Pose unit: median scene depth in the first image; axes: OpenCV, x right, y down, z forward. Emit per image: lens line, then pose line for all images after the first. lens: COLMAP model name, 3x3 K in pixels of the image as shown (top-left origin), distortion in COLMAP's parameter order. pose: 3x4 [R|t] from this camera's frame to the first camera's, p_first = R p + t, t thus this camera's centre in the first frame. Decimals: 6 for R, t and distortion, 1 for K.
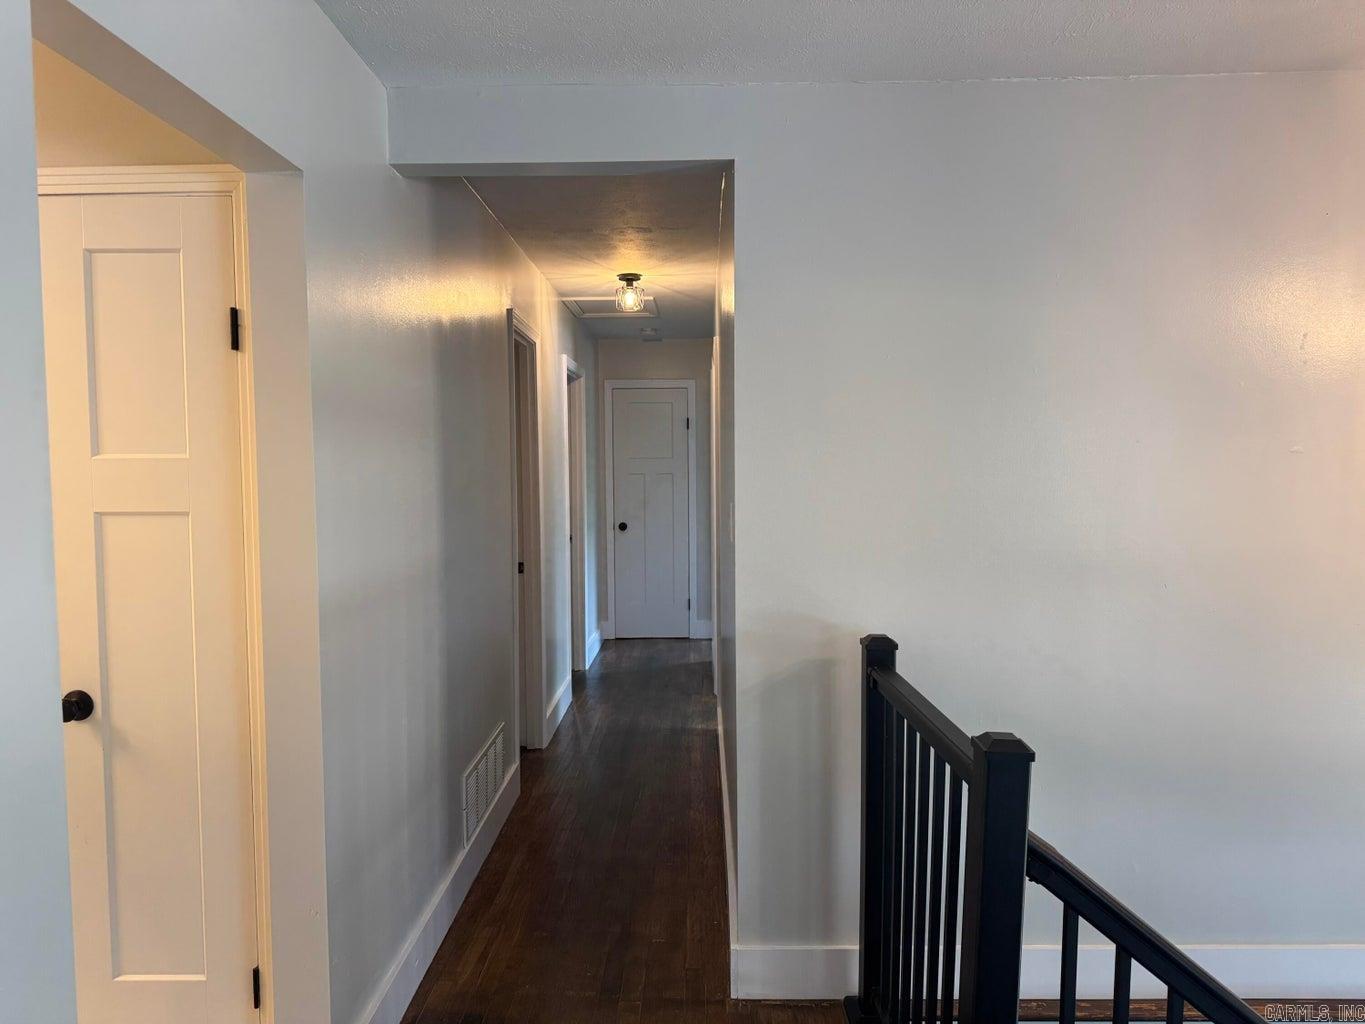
lens RADIAL K [[944.2, 0, 682.5], [0, 944.2, 512.0], [0, 0, 1]] dist [0.001075, 0.000296]
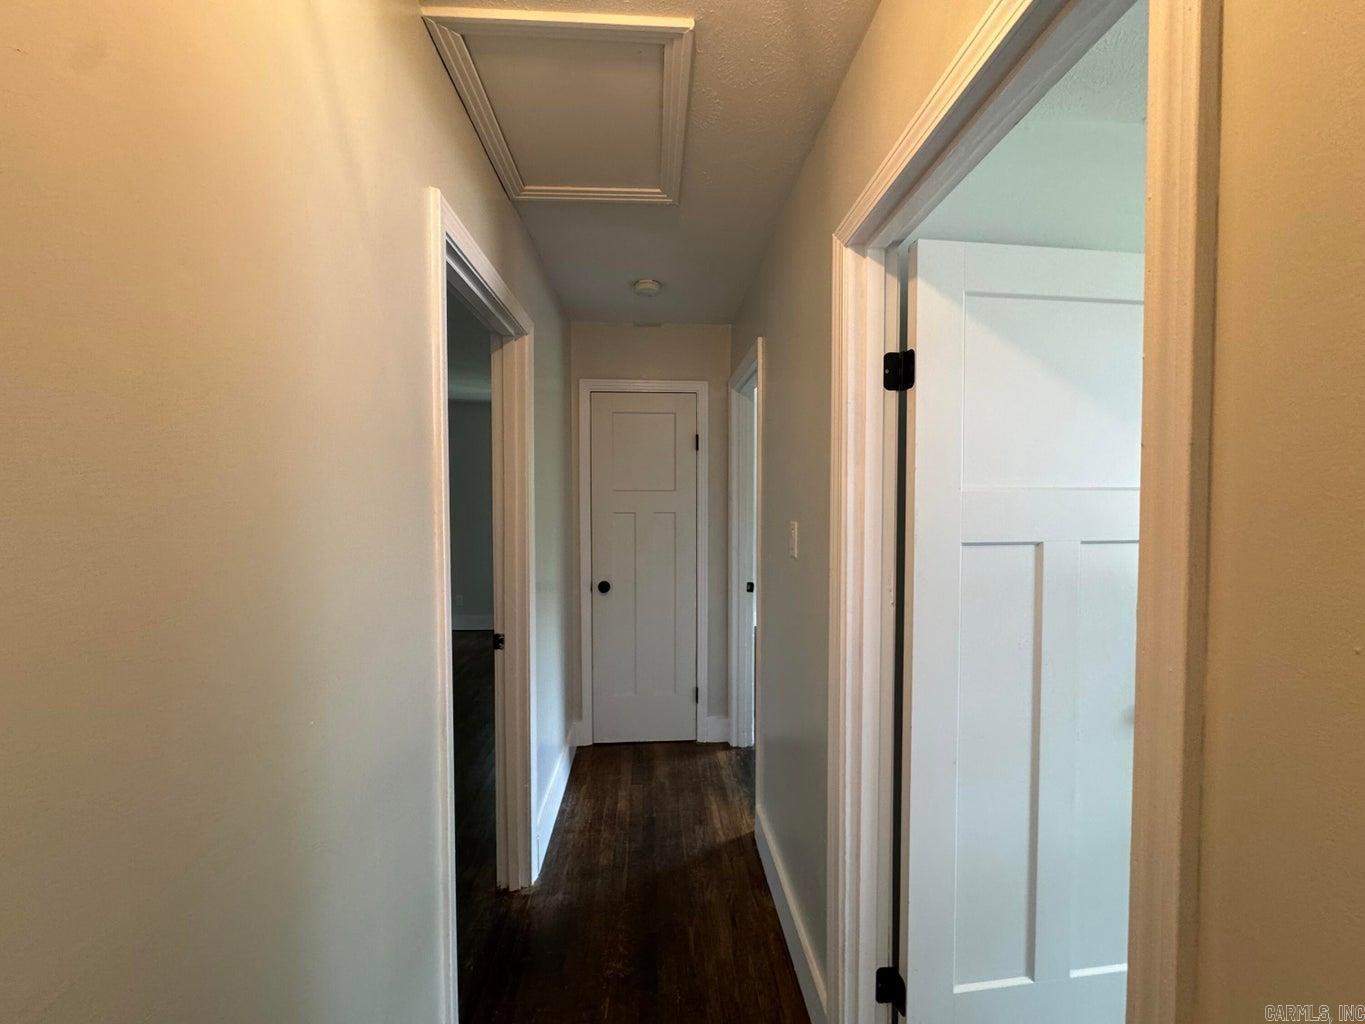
lens RADIAL K [[544.5, 0, 680.2], [0, 544.5, 511.3], [0, 0, 1]] dist [-0.000807, 0.000534]
pose [[0.997505, 0.006064, 0.070337, -0.035589], [-0.004571, 0.999761, -0.021367, -0.032646], [-0.070449, 0.020993, 0.997294, 0.590153]]
